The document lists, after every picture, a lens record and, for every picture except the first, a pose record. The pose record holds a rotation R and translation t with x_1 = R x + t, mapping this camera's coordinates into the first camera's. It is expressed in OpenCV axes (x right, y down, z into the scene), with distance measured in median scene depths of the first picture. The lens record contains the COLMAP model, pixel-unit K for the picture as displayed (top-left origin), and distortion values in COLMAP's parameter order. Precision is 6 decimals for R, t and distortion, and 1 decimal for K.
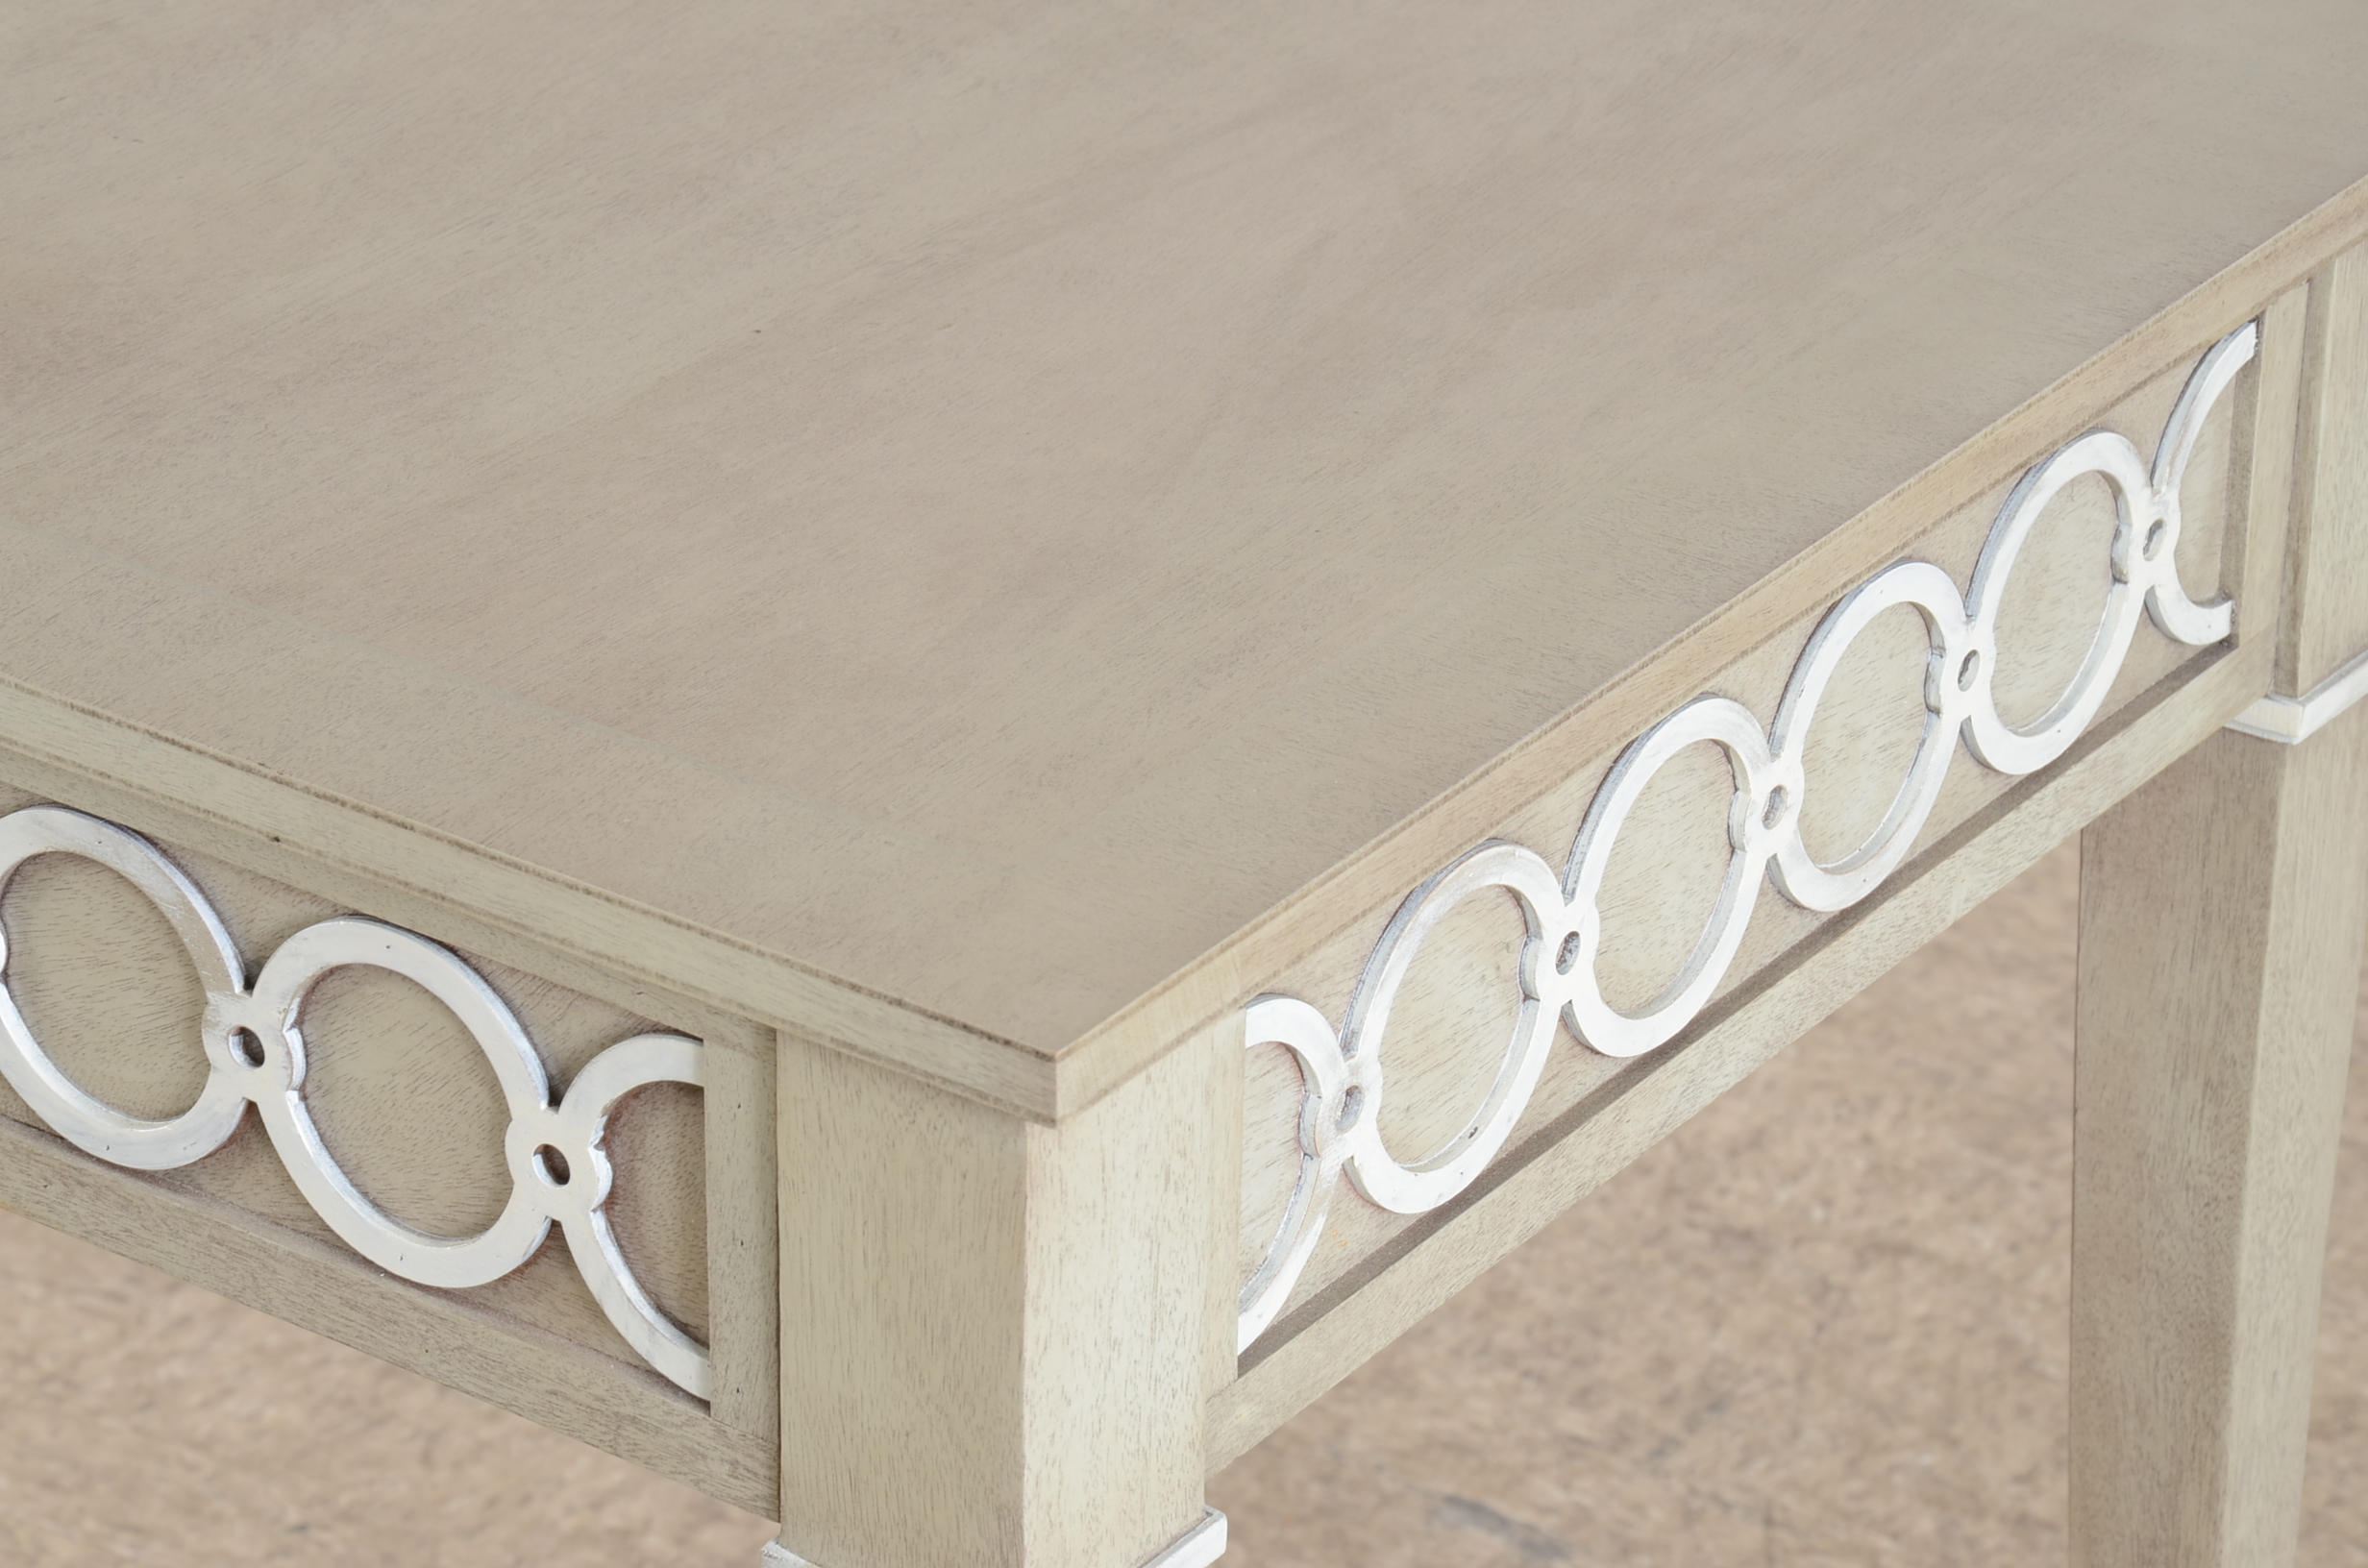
lens RADIAL K [[8277.3, 0, 1184.0], [0, 8277.3, 784.0], [0, 0, 1]] dist [0.877924, 2.325205]
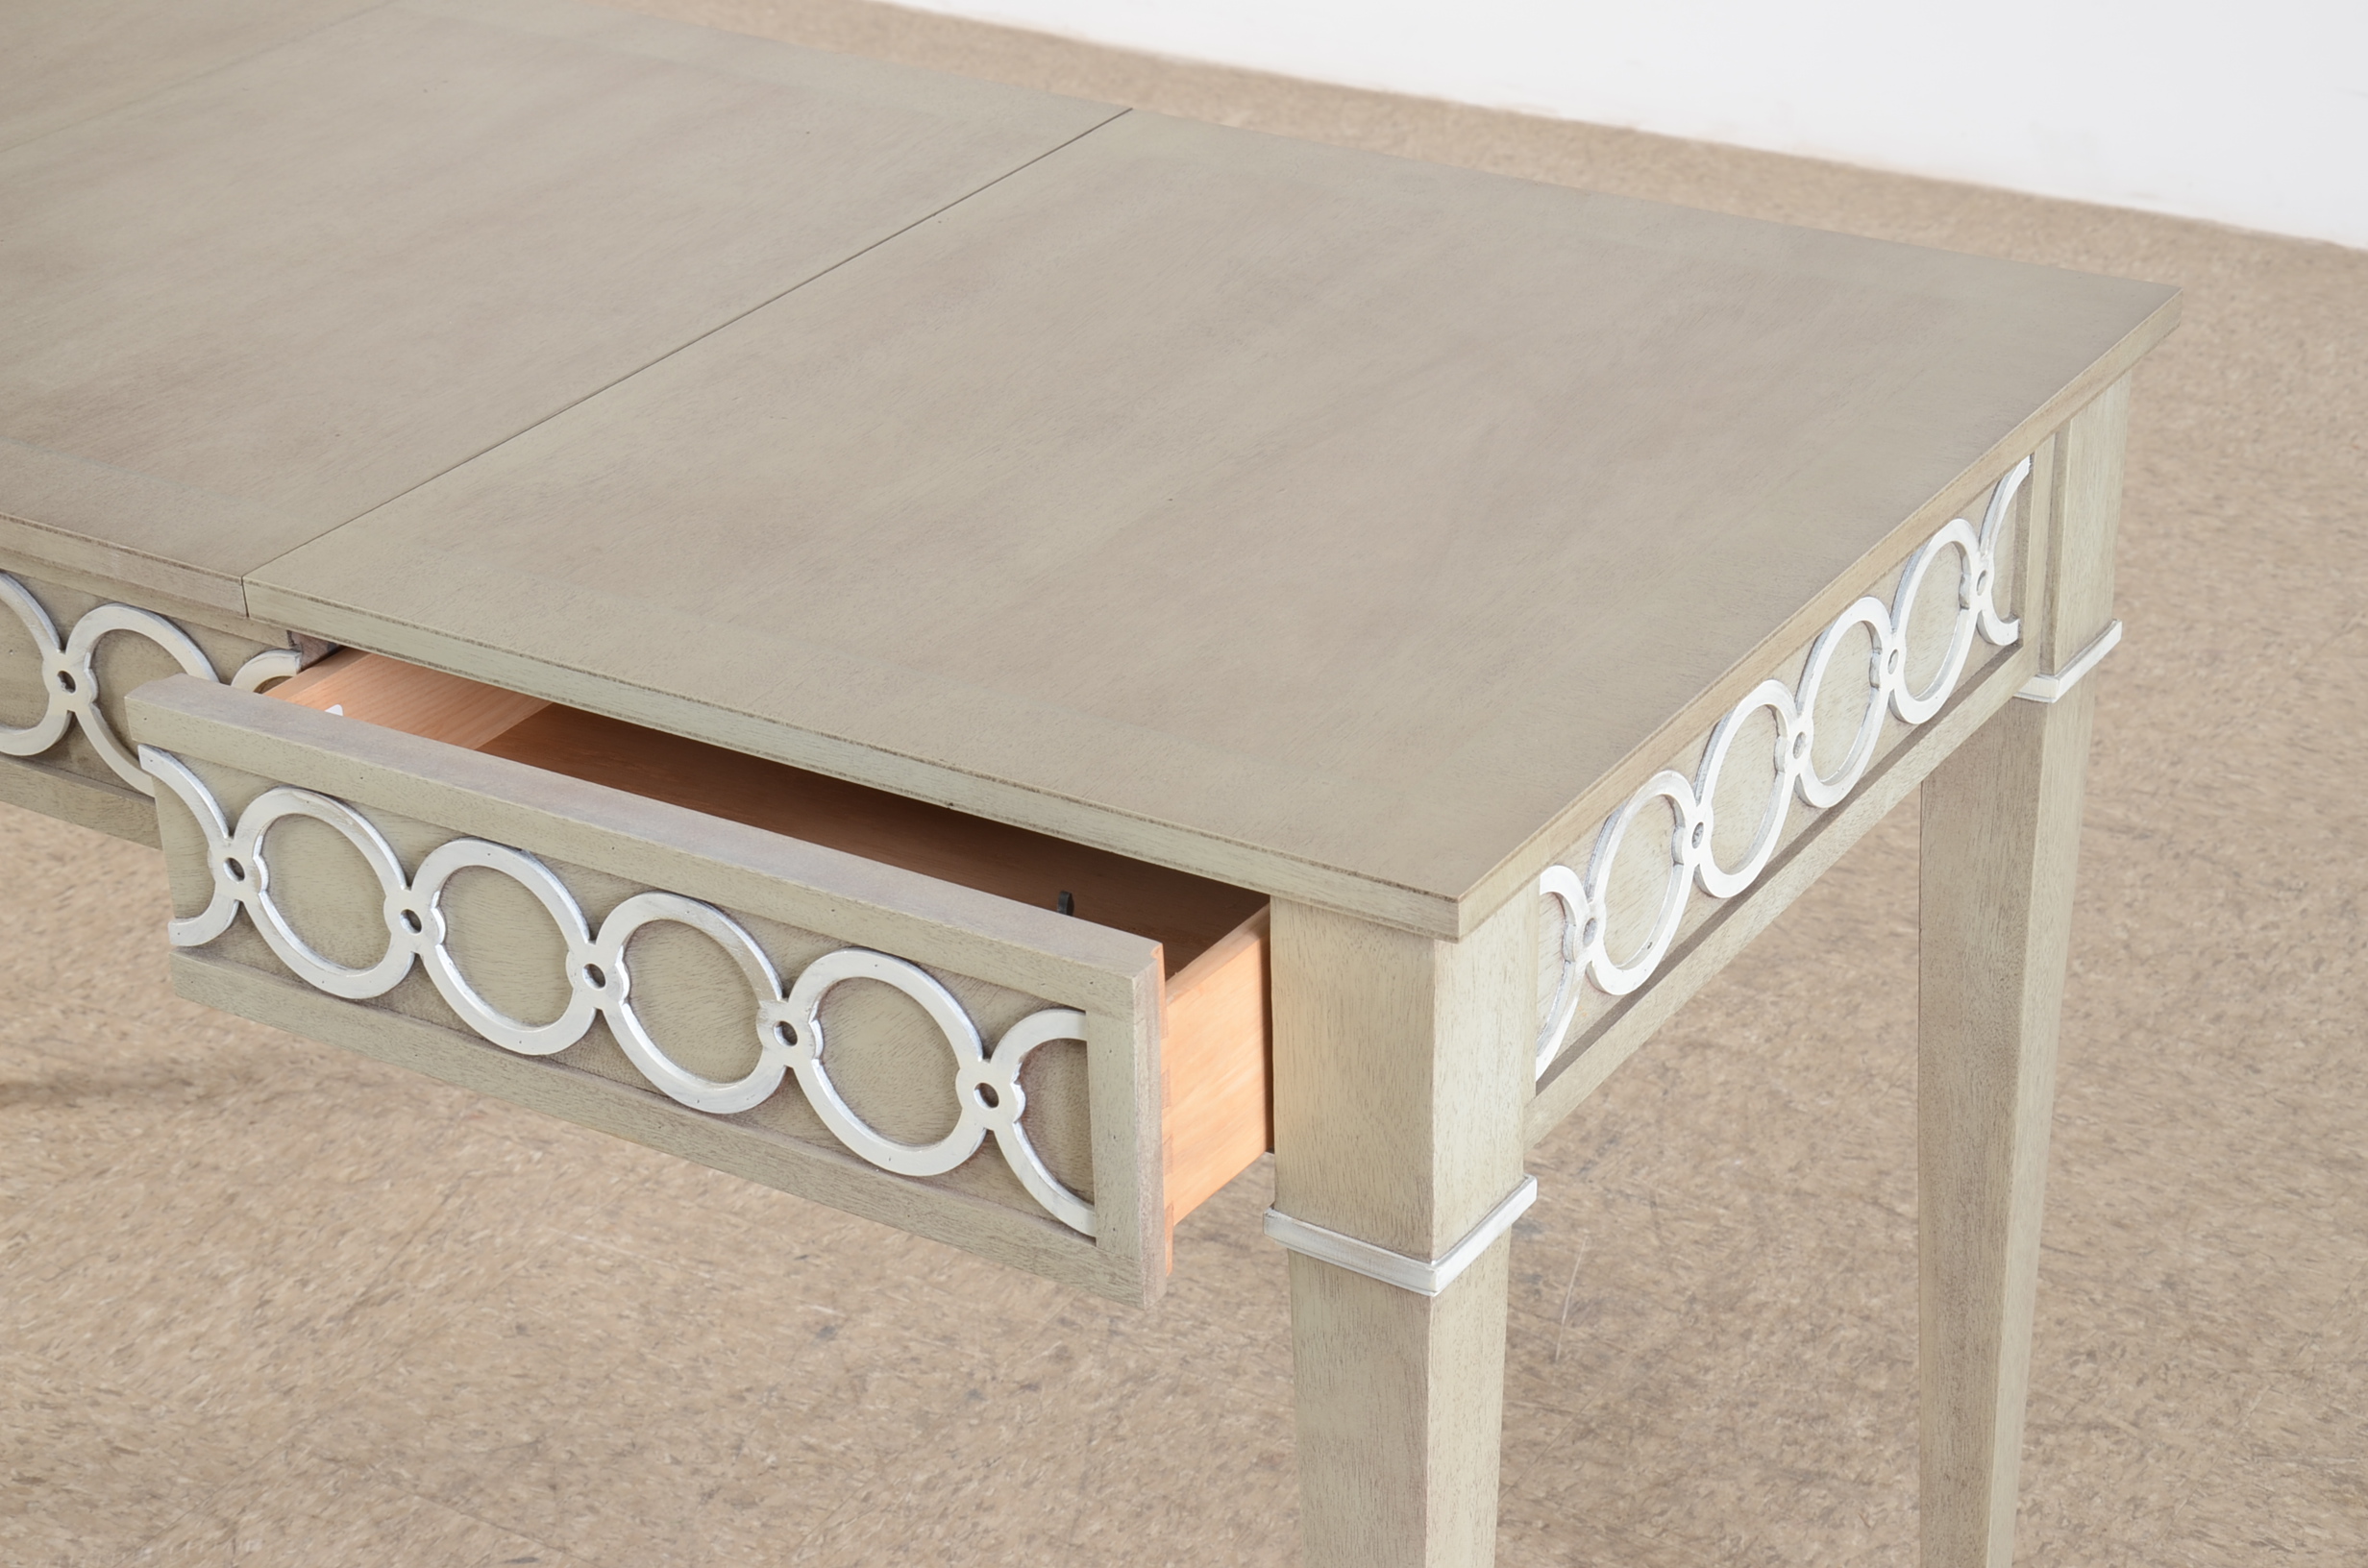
lens RADIAL K [[4648.5, 0, 1184.0], [0, 4648.5, 784.0], [0, 0, 1]] dist [0.265283, 0.114270]
pose [[0.997381, -0.057669, 0.043652, -0.087085], [0.058497, 0.998127, -0.017925, 0.018661], [-0.042537, 0.020432, 0.998886, 0.059672]]
